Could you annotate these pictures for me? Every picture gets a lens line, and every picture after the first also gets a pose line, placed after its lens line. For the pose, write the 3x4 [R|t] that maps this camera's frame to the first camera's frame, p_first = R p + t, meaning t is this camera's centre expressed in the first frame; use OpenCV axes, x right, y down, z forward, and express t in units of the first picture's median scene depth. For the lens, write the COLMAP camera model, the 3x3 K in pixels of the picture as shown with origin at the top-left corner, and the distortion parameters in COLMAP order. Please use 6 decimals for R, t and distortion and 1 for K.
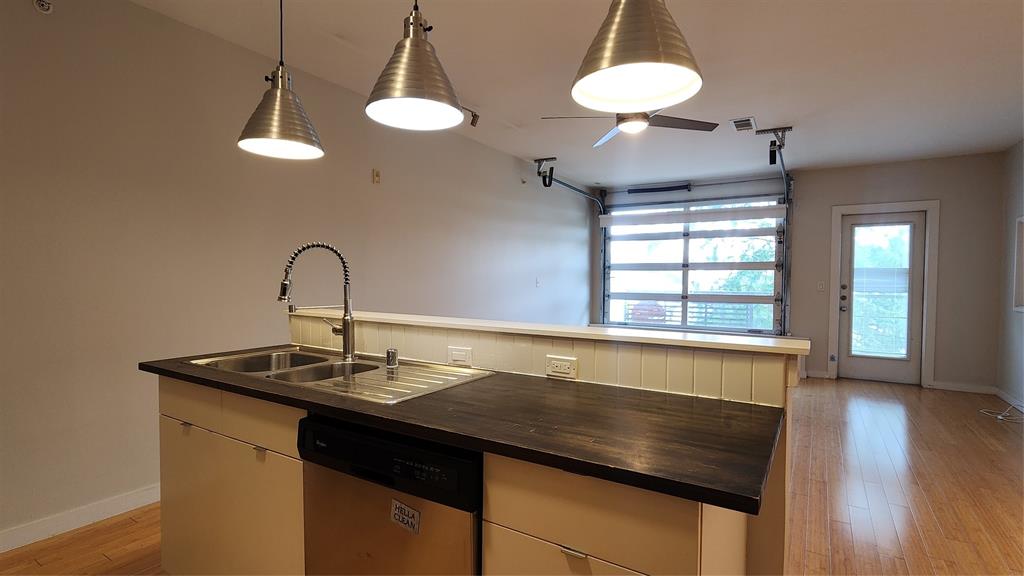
lens RADIAL K [[488.7, 0, 510.6], [0, 488.7, 291.0], [0, 0, 1]] dist [0.010039, -0.009448]
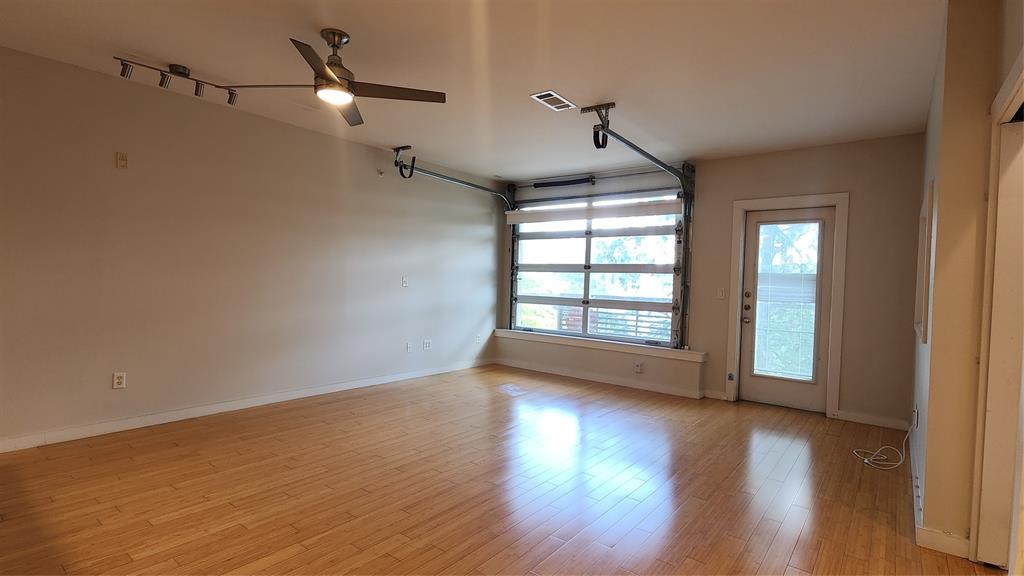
lens RADIAL K [[488.7, 0, 510.6], [0, 488.7, 291.0], [0, 0, 1]] dist [0.010039, -0.009448]
pose [[0.993990, 0.024011, -0.106806, 0.360927], [-0.024613, 0.999688, -0.004326, -0.000830], [0.106669, 0.006929, 0.994270, 0.102458]]
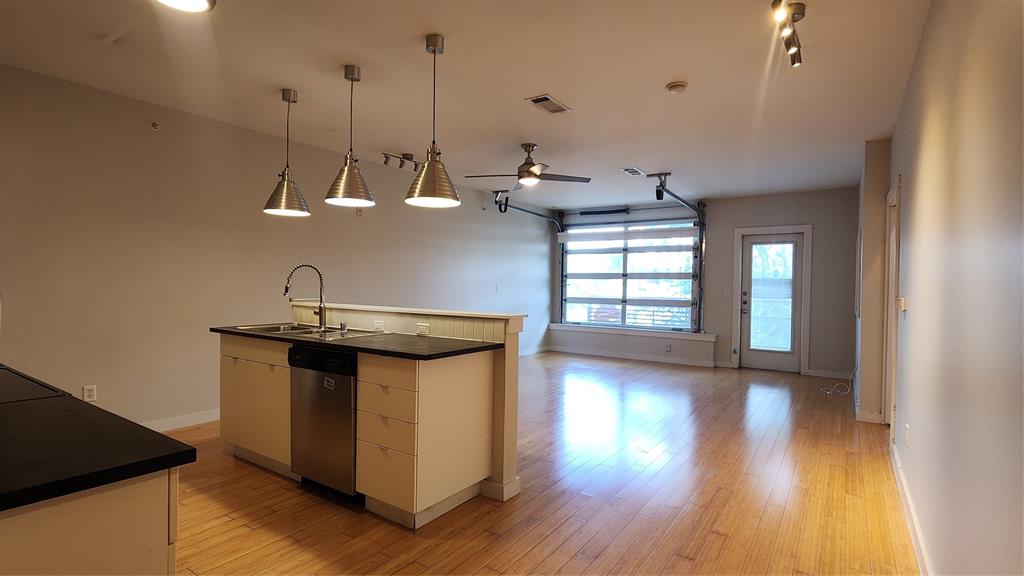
lens RADIAL K [[488.7, 0, 510.6], [0, 488.7, 291.0], [0, 0, 1]] dist [0.010039, -0.009448]
pose [[0.999215, 0.007028, -0.038996, 0.140927], [-0.007563, 0.999879, -0.013587, 0.006526], [0.038896, 0.013872, 0.999147, -0.253030]]
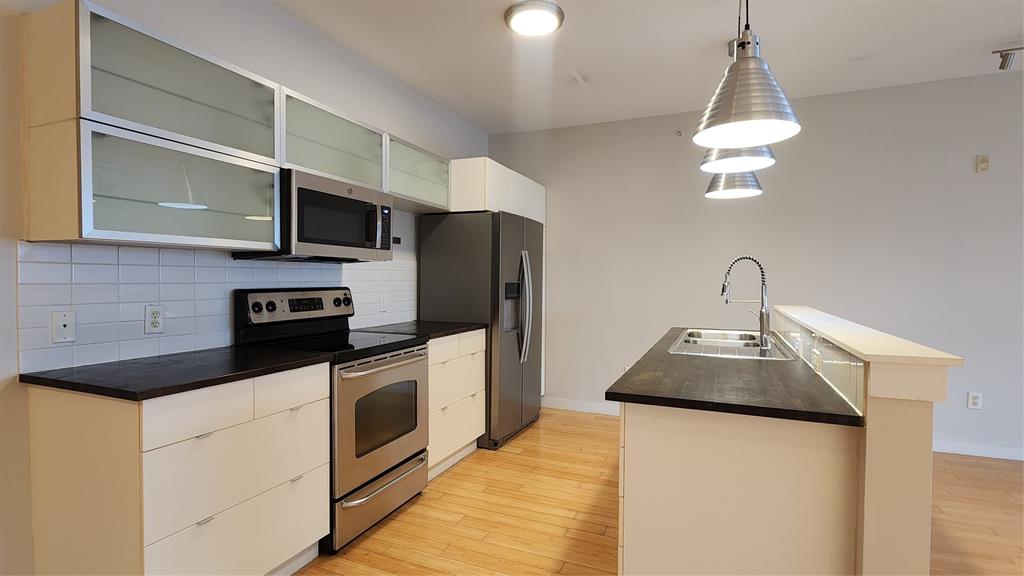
lens RADIAL K [[488.7, 0, 510.6], [0, 488.7, 291.0], [0, 0, 1]] dist [0.010039, -0.009448]
pose [[0.155971, 0.019517, -0.987569, 0.286956], [-0.028733, 0.999471, 0.015214, 0.000124], [0.987344, 0.026003, 0.156450, 0.036902]]
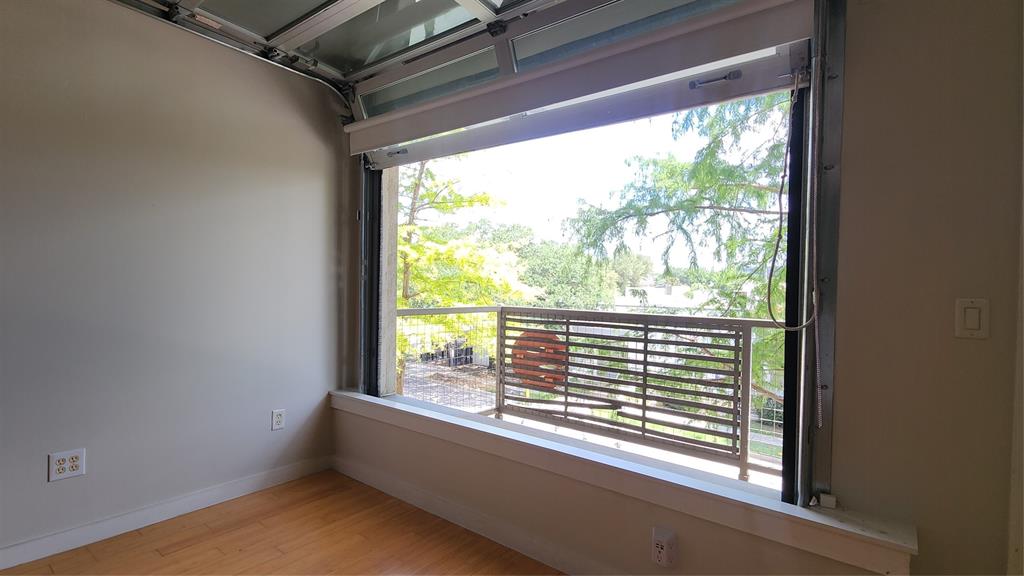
lens RADIAL K [[488.7, 0, 510.6], [0, 488.7, 291.0], [0, 0, 1]] dist [0.010039, -0.009448]
pose [[0.994648, 0.010313, -0.102810, 0.442057], [-0.012061, 0.999793, -0.016393, -0.014836], [0.102619, 0.017545, 0.994566, 0.764608]]
